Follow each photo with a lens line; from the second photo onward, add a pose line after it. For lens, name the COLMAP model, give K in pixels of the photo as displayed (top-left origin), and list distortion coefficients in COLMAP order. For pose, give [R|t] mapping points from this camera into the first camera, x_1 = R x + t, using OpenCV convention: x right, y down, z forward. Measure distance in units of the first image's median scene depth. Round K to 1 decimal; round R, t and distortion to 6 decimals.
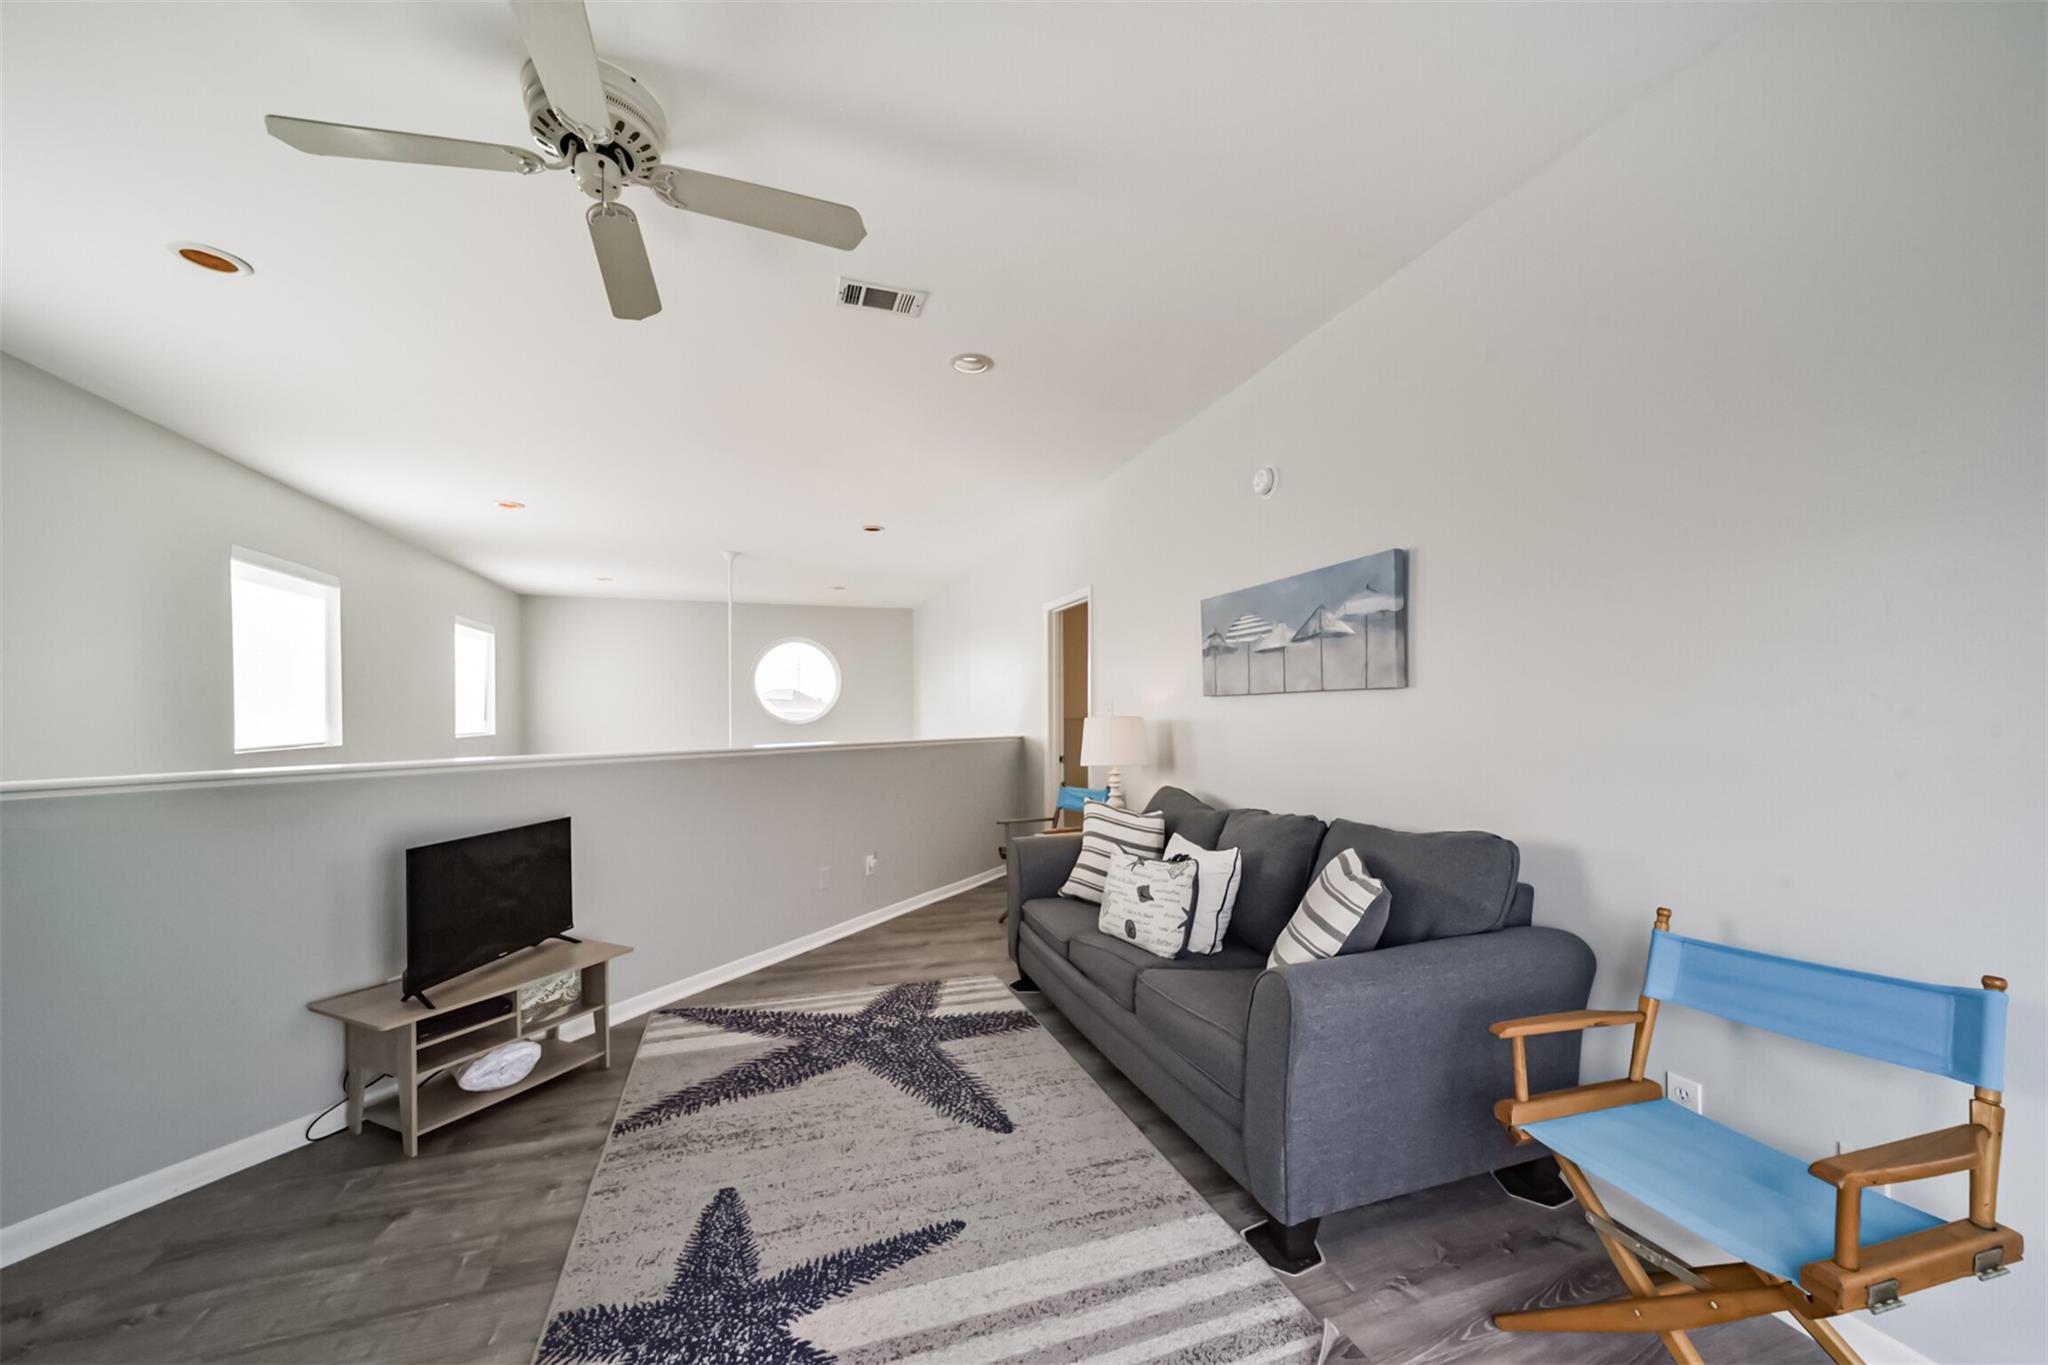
lens RADIAL K [[784.8, 0, 1019.8], [0, 784.8, 715.5], [0, 0, 1]] dist [-0.001032, -0.000043]
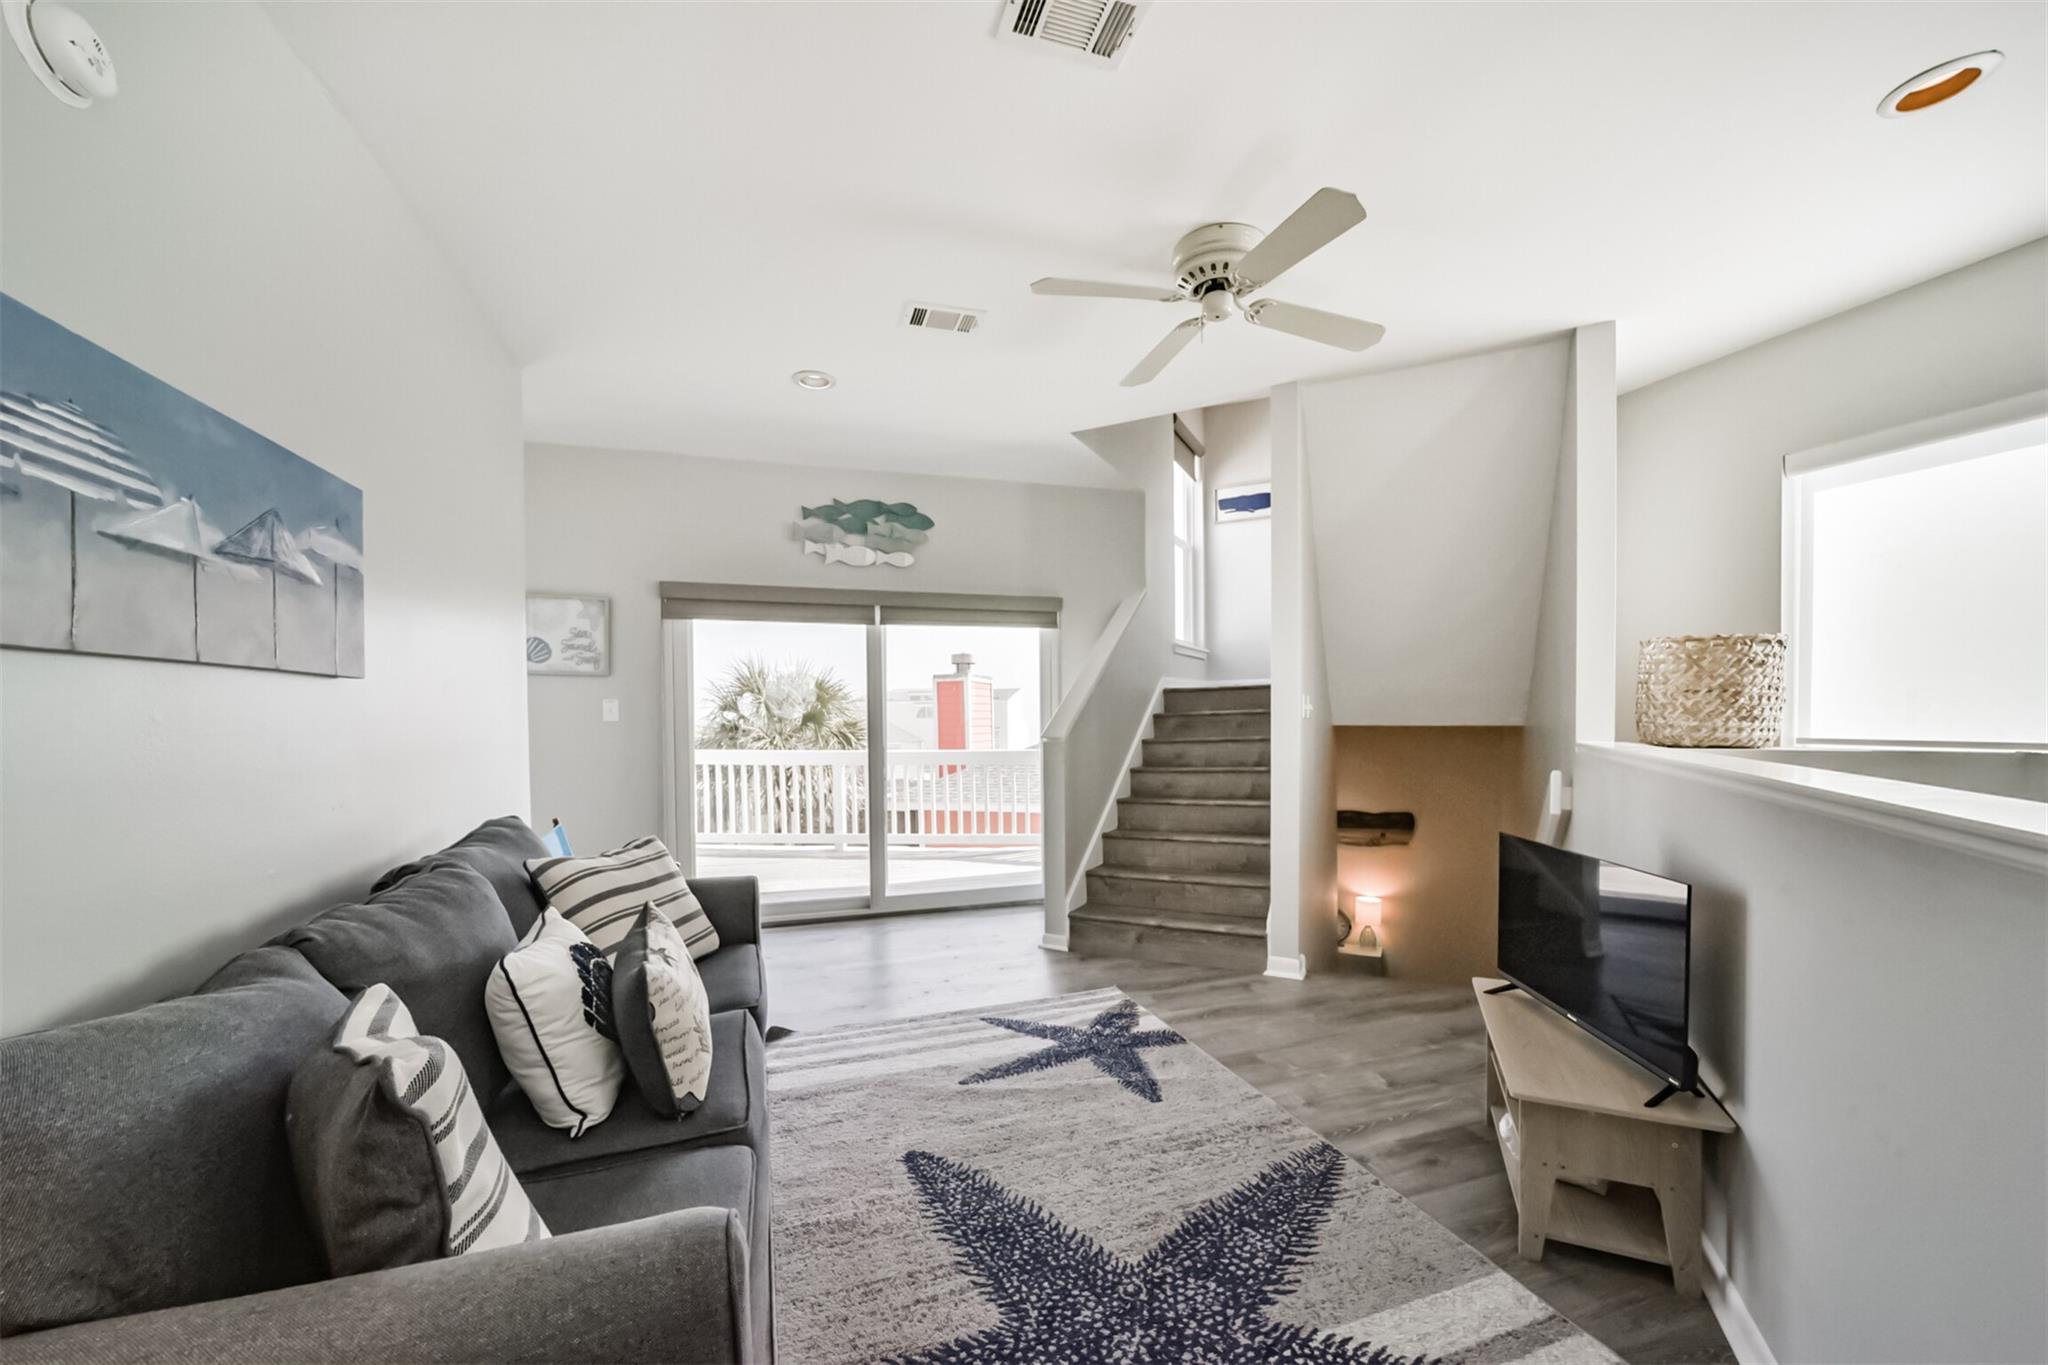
lens RADIAL K [[784.8, 0, 1019.8], [0, 784.8, 715.5], [0, 0, 1]] dist [-0.001032, -0.000043]
pose [[-0.999863, 0.016051, 0.004150, -0.149403], [0.016054, 0.999871, 0.000717, 0.008752], [-0.004138, 0.000784, -0.999991, 1.842123]]
